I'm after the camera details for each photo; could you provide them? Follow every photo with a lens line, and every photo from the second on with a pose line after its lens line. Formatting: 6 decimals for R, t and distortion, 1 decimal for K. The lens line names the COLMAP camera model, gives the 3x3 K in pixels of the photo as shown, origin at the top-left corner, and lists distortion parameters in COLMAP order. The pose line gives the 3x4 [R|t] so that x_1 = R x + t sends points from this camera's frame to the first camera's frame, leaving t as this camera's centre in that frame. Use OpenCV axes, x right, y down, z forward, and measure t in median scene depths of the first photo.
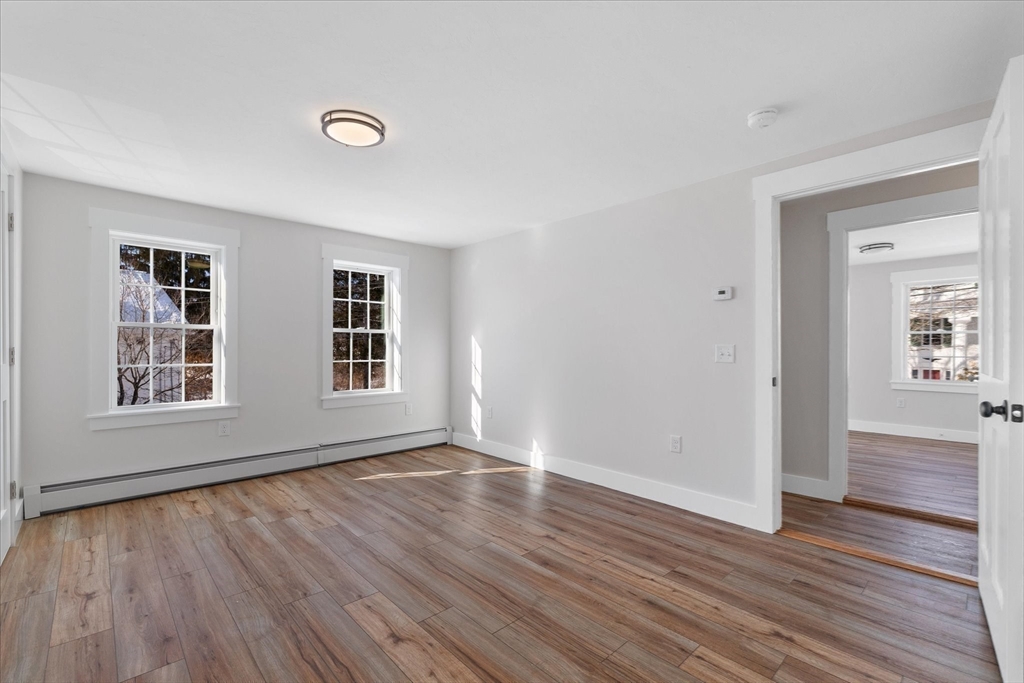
lens RADIAL K [[445.5, 0, 510.6], [0, 445.5, 346.9], [0, 0, 1]] dist [-0.003989, 0.002709]
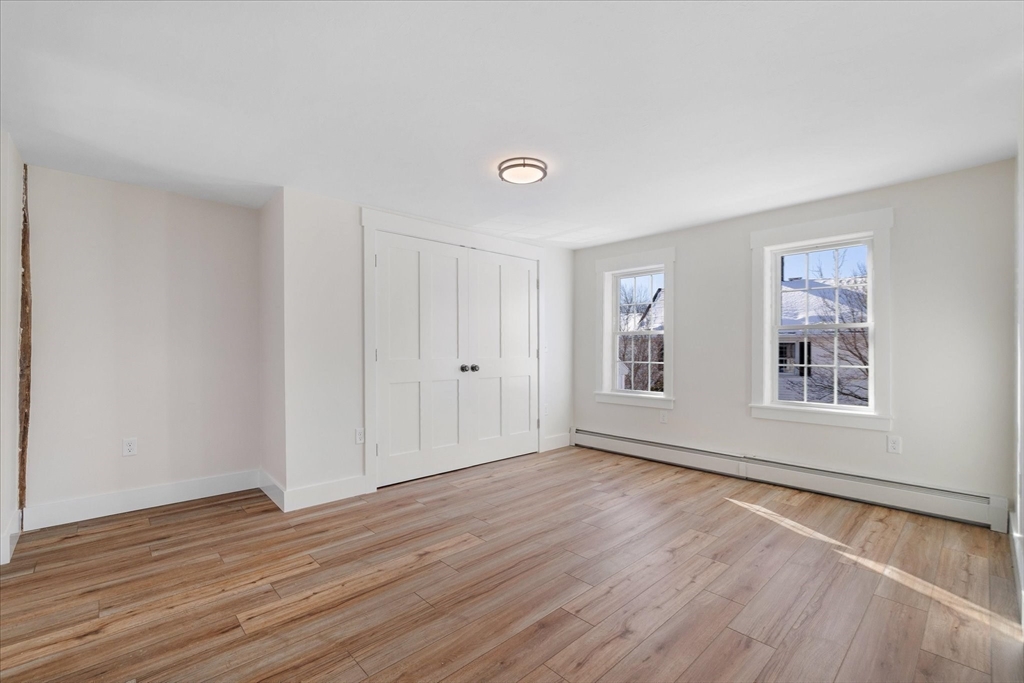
lens RADIAL K [[445.5, 0, 519.3], [0, 445.5, 346.4], [0, 0, 1]] dist [-0.003989, 0.002709]
pose [[0.011375, -0.009474, -0.999890, 0.590983], [0.002016, 0.999953, -0.009451, 0.006498], [0.999933, -0.001908, 0.011393, 0.658516]]
